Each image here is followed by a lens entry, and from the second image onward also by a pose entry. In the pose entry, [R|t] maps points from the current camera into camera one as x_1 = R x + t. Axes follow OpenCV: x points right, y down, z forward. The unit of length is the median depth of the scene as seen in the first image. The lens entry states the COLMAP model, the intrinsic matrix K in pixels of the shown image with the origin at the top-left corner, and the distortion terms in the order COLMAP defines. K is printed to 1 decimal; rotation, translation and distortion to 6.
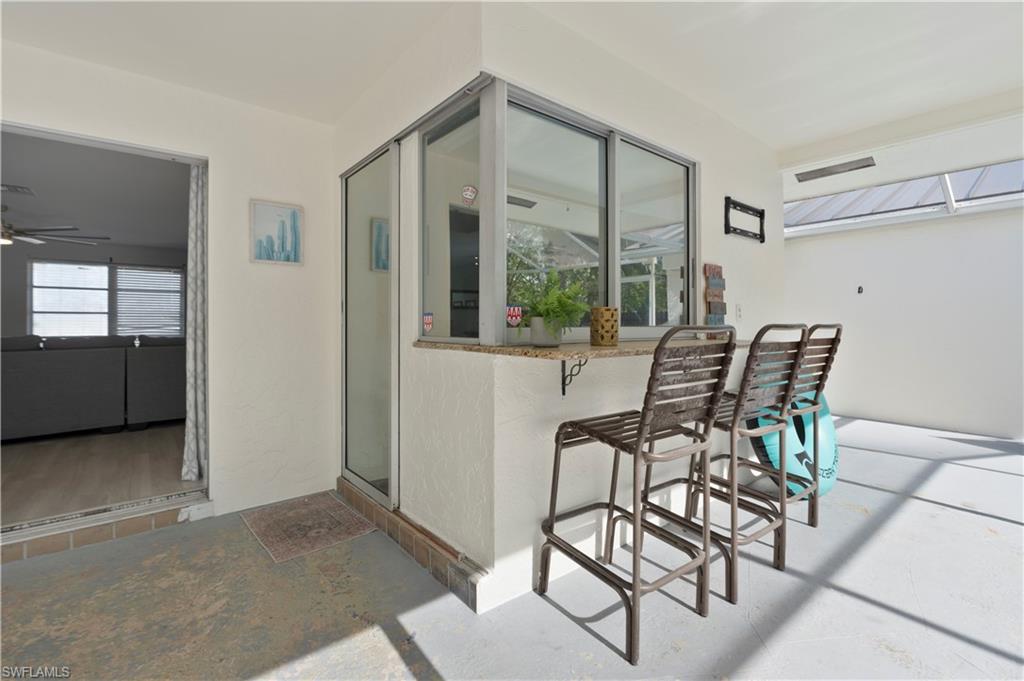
lens RADIAL K [[464.1, 0, 513.1], [0, 464.1, 335.0], [0, 0, 1]] dist [-0.010502, 0.005112]
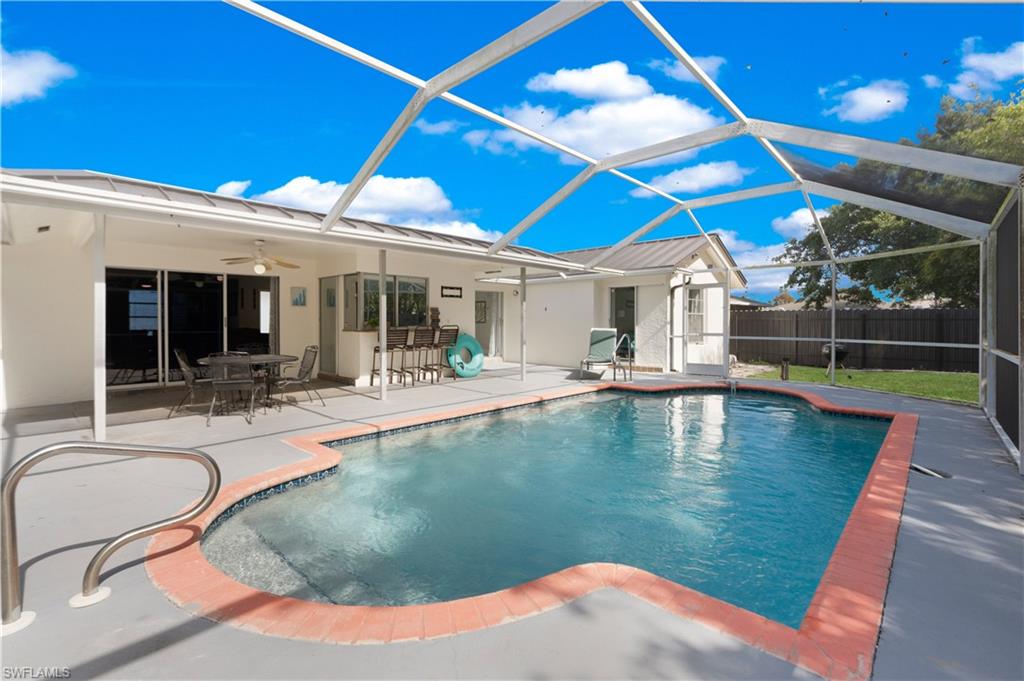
lens RADIAL K [[464.1, 0, 510.1], [0, 464.1, 330.4], [0, 0, 1]] dist [-0.010502, 0.005112]
pose [[0.992510, -0.000923, 0.122159, 0.551182], [0.001231, 0.999996, -0.002445, 0.024160], [-0.122157, 0.002577, 0.992507, -2.355388]]
